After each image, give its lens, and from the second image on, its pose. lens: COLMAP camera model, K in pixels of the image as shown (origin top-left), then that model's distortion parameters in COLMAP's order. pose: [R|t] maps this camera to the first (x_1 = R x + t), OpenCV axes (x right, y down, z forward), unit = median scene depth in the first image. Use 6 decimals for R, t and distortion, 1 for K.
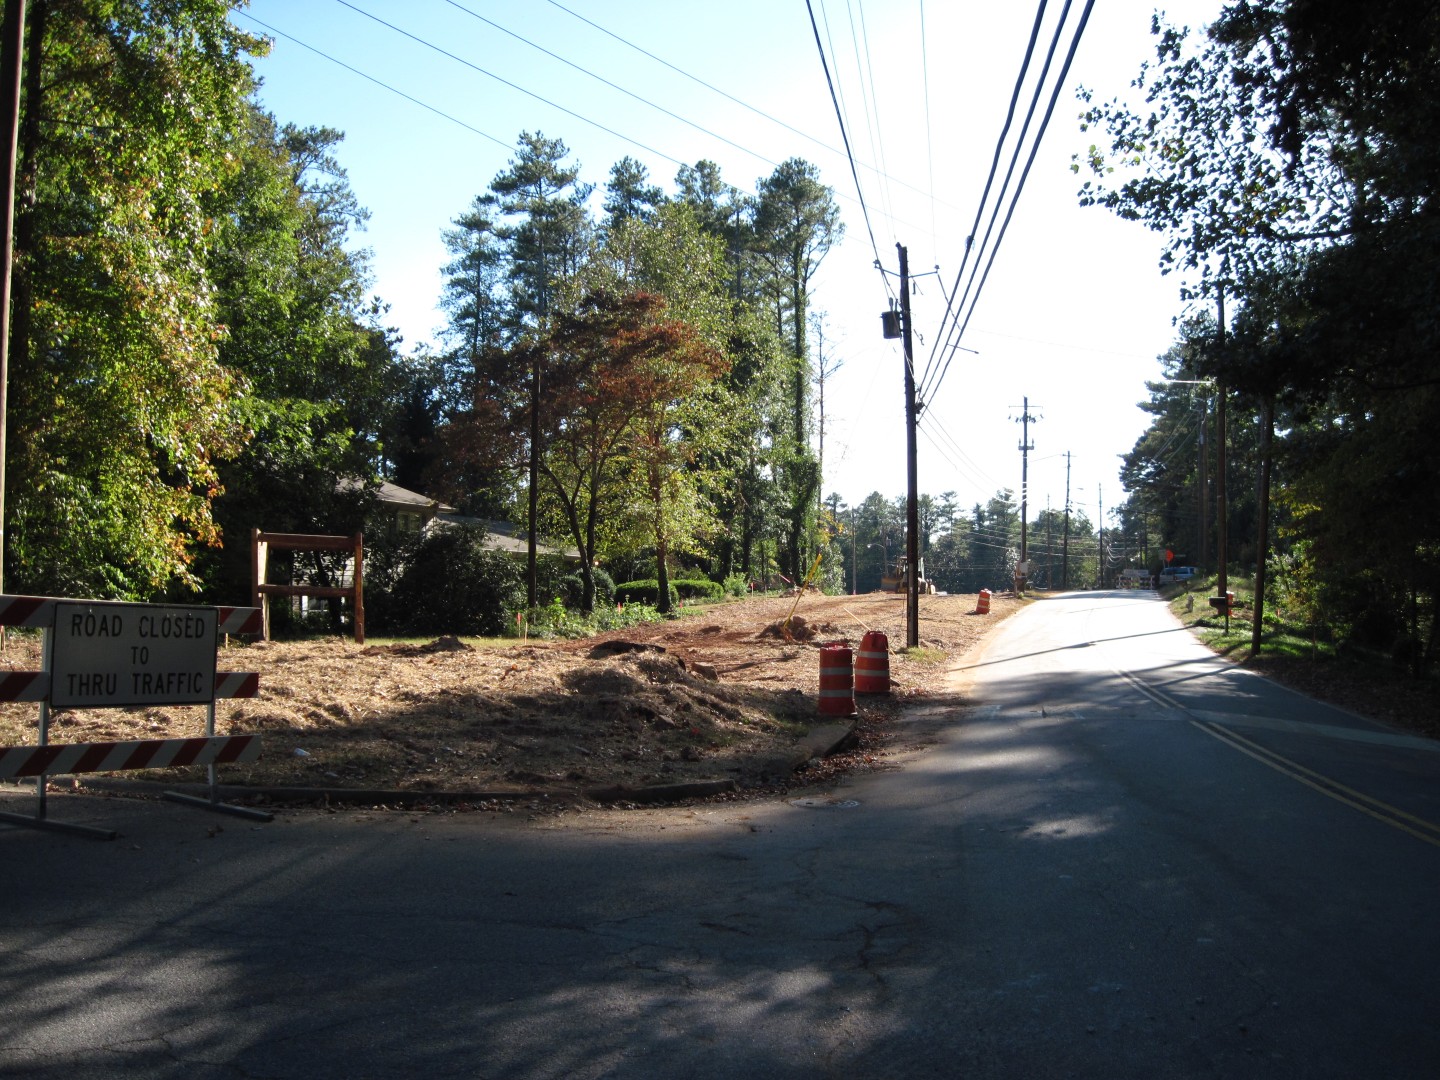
lens RADIAL K [[1490.3, 0, 719.8], [0, 1490.3, 537.7], [0, 0, 1]] dist [-0.102808, 0.000000]
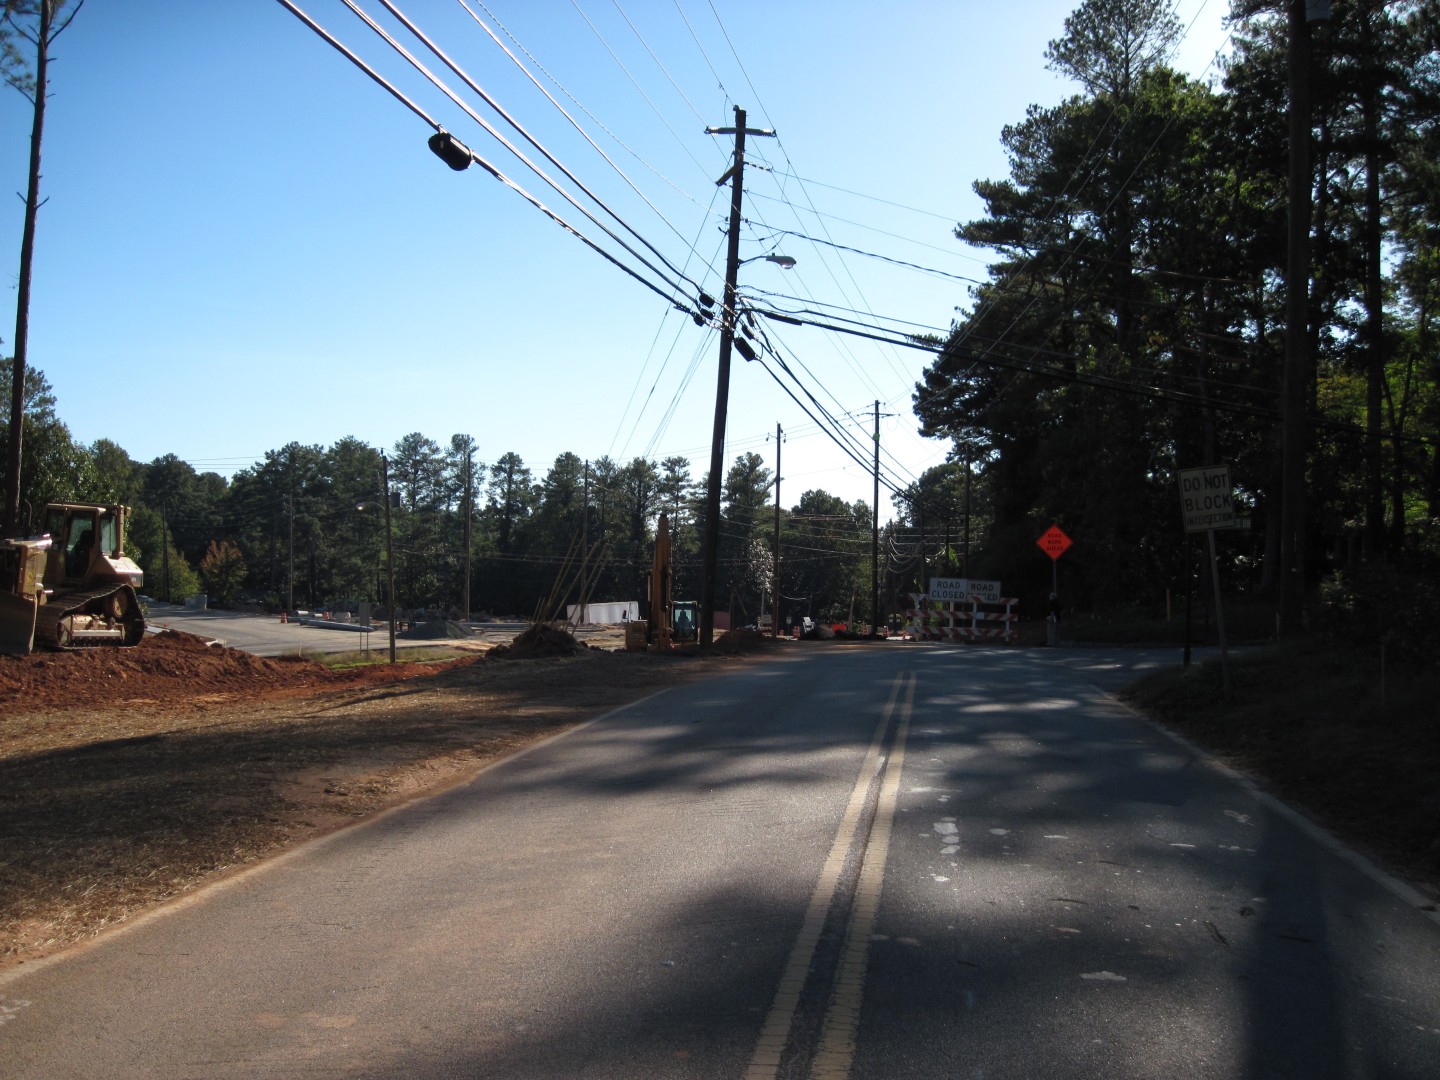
lens RADIAL K [[1490.3, 0, 724.6], [0, 1490.3, 535.7], [0, 0, 1]] dist [-0.102808, 0.000000]
pose [[0.989253, 0.031381, 0.142806, 0.612419], [-0.031654, 0.999499, -0.000360, 0.045386], [-0.142746, -0.004164, 0.989751, 2.298719]]
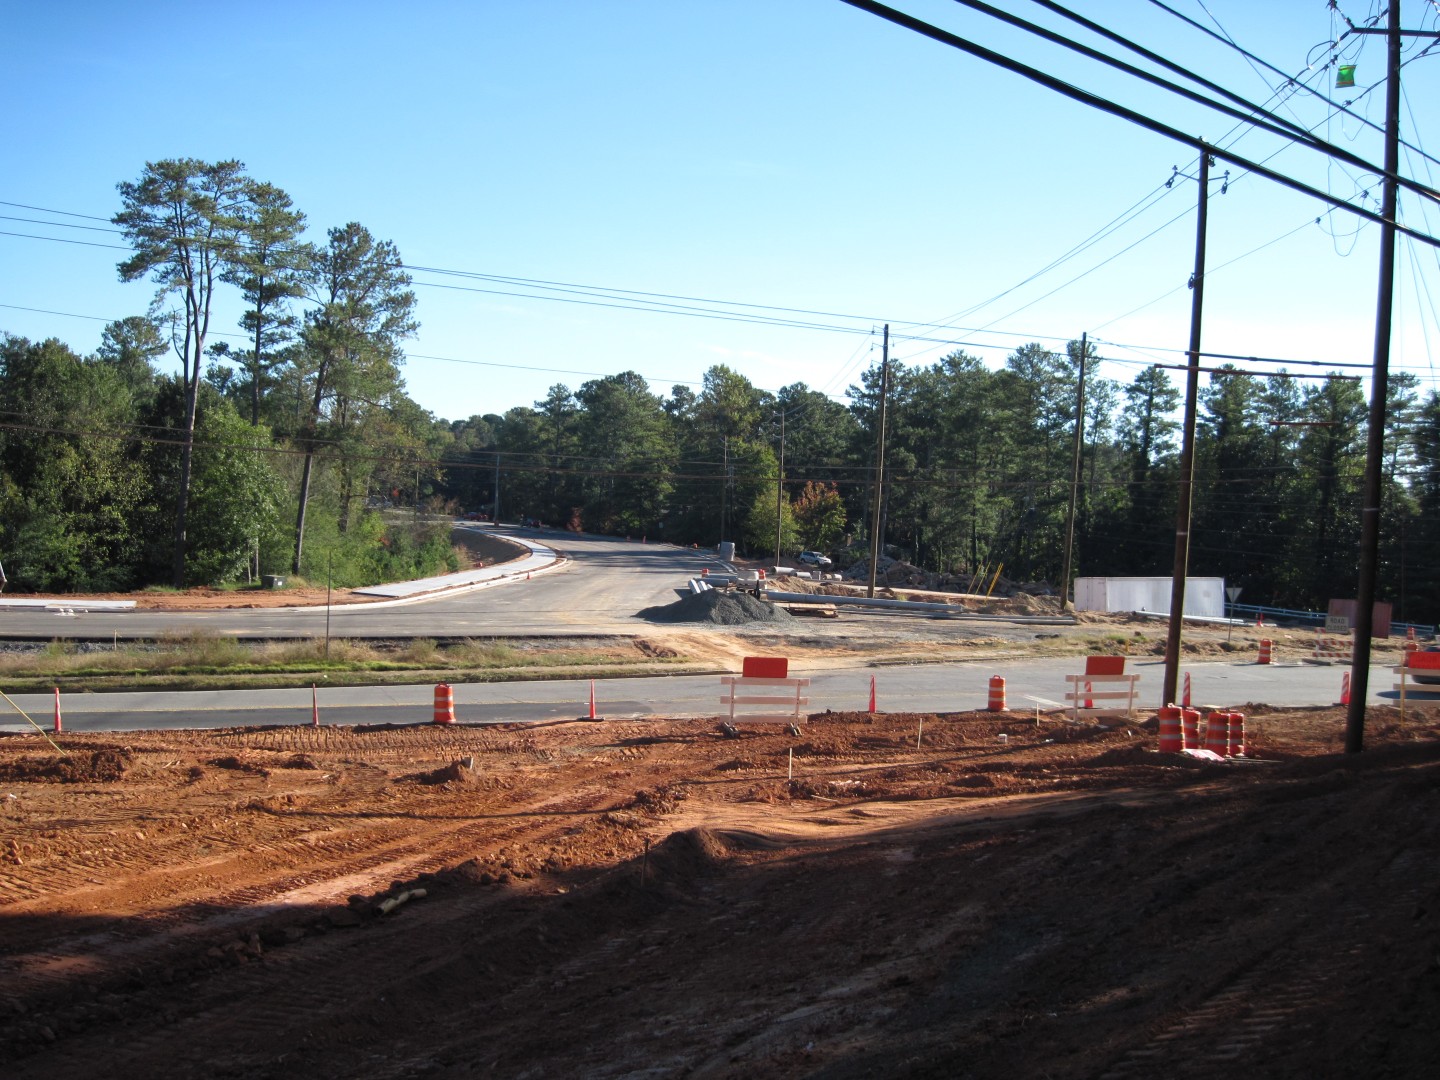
lens RADIAL K [[1490.3, 0, 709.5], [0, 1490.3, 547.3], [0, 0, 1]] dist [-0.102808, 0.000000]
pose [[0.911622, 0.070683, -0.404907, 1.163100], [-0.051940, 0.997016, 0.057107, 0.082870], [0.407735, -0.031030, 0.912573, 3.722457]]
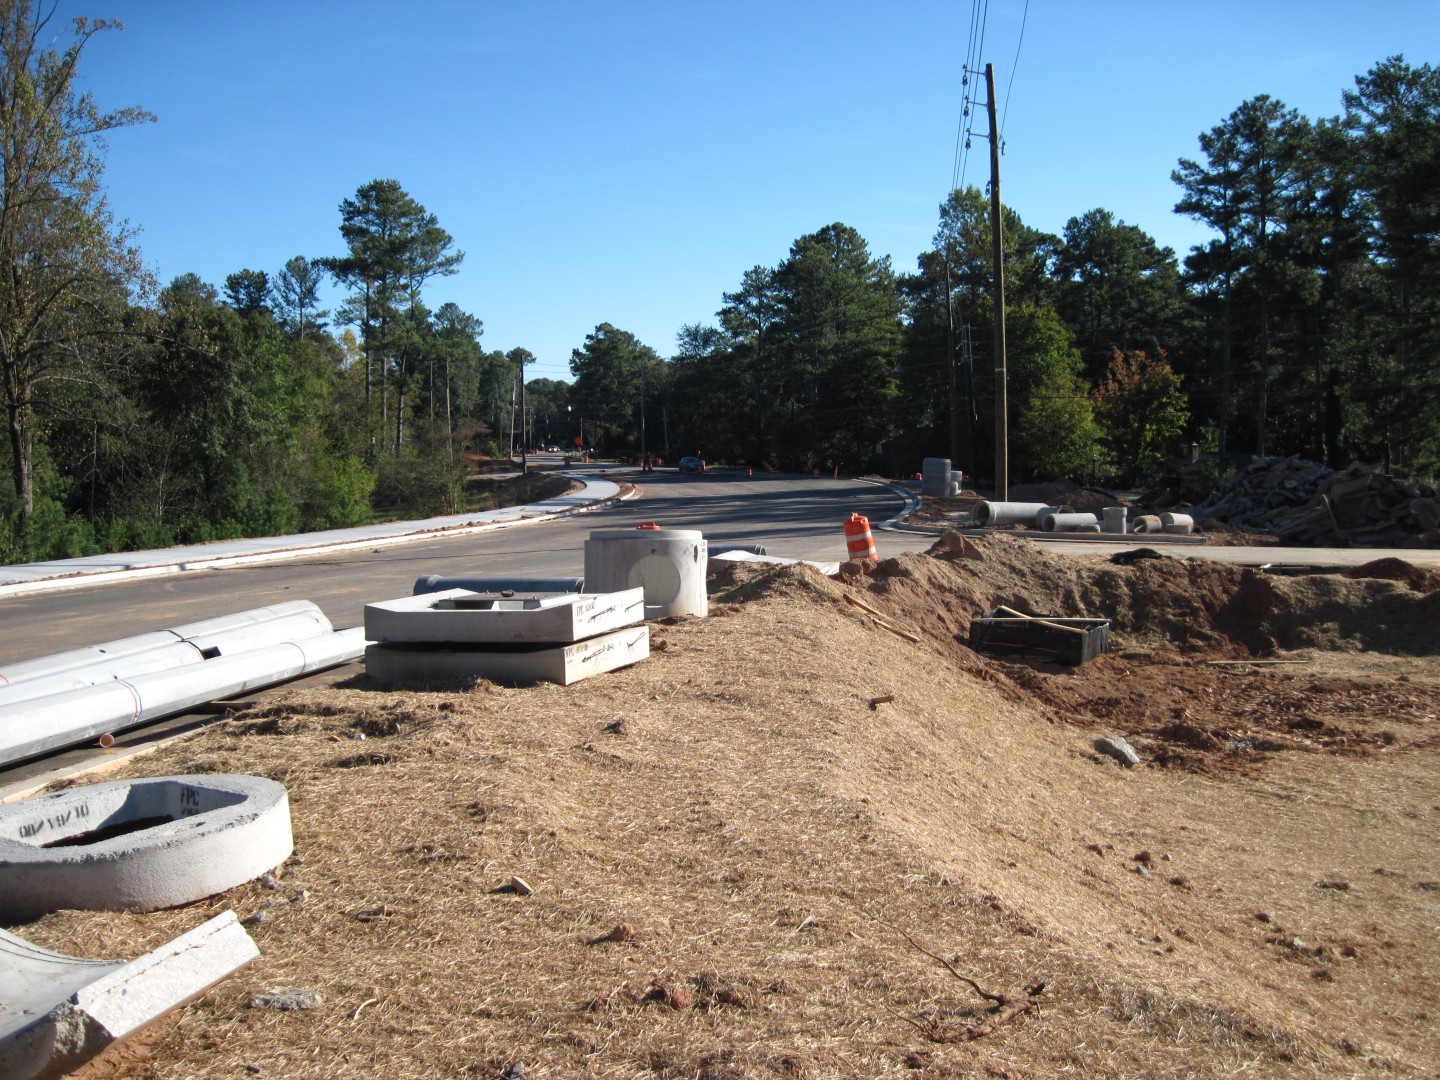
lens RADIAL K [[1490.3, 0, 724.7], [0, 1490.3, 543.6], [0, 0, 1]] dist [-0.102808, 0.000000]
pose [[0.808374, 0.032175, -0.587789, 0.485684], [0.024621, 0.995783, 0.088369, 0.228793], [0.588154, -0.085907, 0.804173, 5.700676]]
